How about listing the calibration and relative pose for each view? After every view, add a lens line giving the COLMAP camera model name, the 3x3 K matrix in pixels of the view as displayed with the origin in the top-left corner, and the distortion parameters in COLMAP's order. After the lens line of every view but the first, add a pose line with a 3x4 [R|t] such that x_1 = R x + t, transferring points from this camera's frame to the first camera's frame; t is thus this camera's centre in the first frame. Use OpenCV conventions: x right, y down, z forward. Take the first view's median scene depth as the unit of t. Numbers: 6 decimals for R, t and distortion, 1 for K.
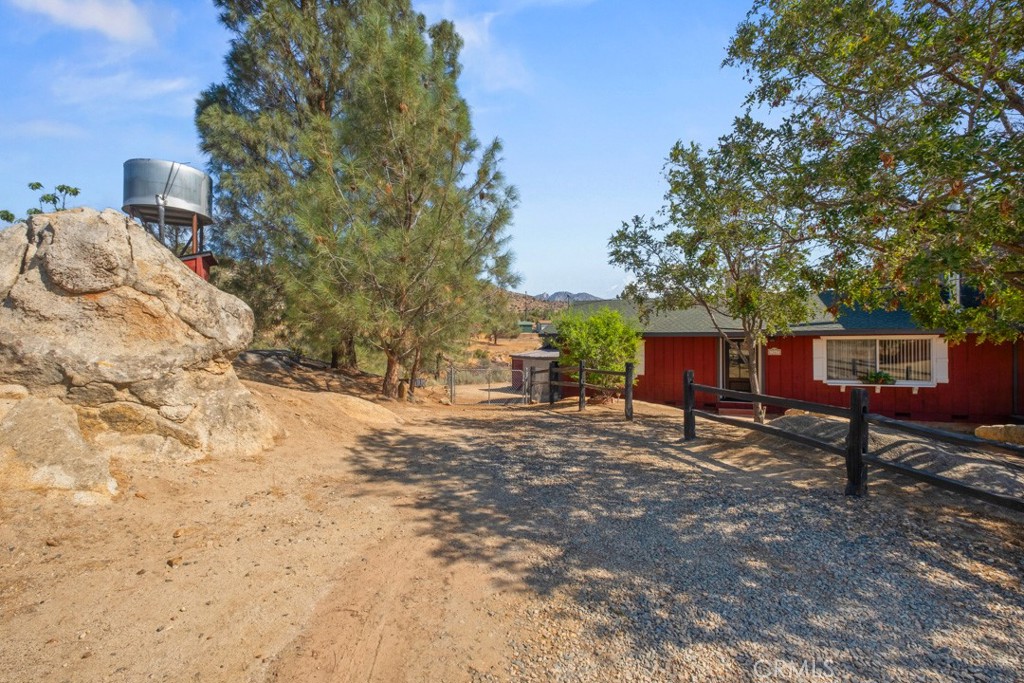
lens RADIAL K [[446.7, 0, 512.0], [0, 446.7, 341.5], [0, 0, 1]] dist [-0.002575, -0.000825]
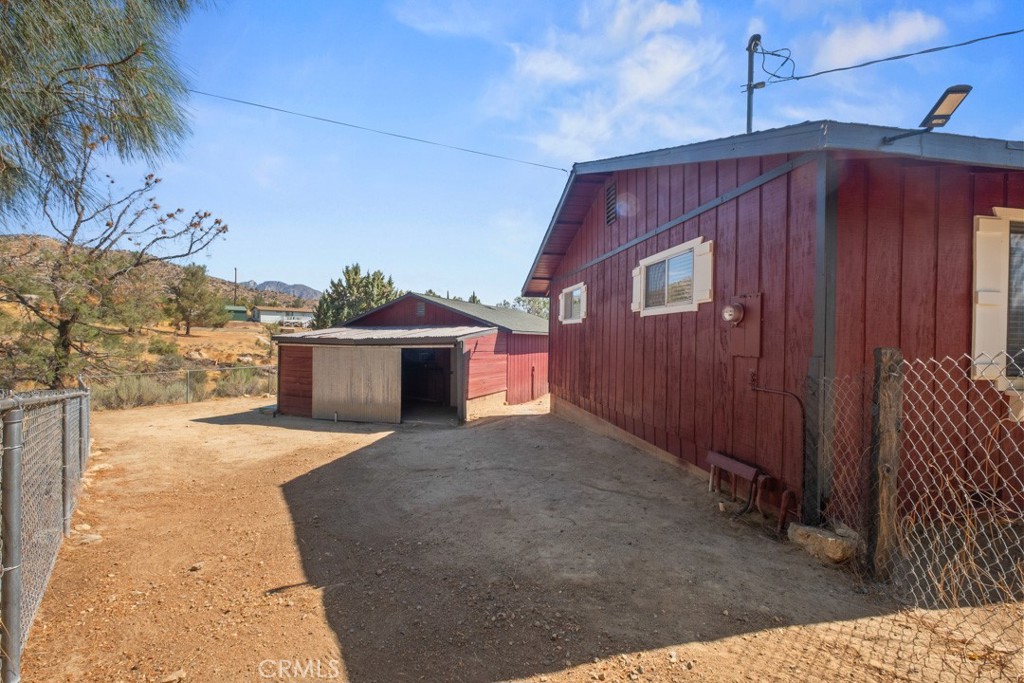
lens RADIAL K [[450.0, 0, 499.9], [0, 450.0, 349.8], [0, 0, 1]] dist [0.008147, -0.000284]
pose [[0.837074, 0.005632, 0.547060, -0.147965], [-0.018237, 0.999679, 0.017613, 0.083245], [-0.546785, -0.024720, 0.836908, 1.338941]]
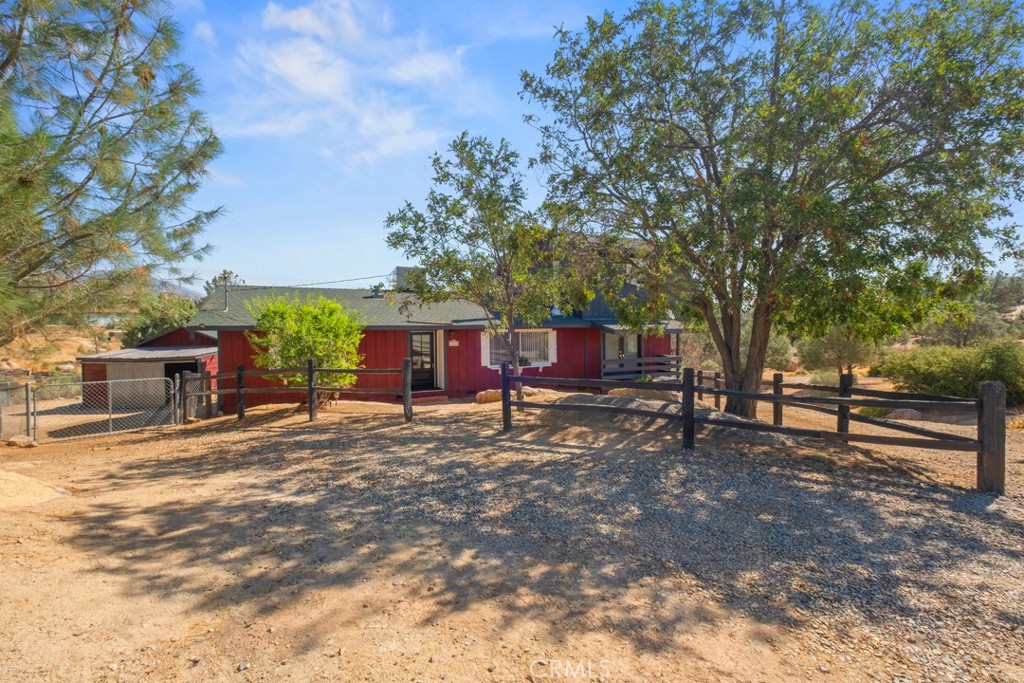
lens RADIAL K [[446.7, 0, 512.0], [0, 446.7, 341.5], [0, 0, 1]] dist [-0.002575, -0.000825]
pose [[0.662774, -0.020014, 0.748552, -0.180613], [0.009068, 0.999784, 0.018701, -0.000978], [-0.748764, -0.005607, 0.662813, 0.161250]]
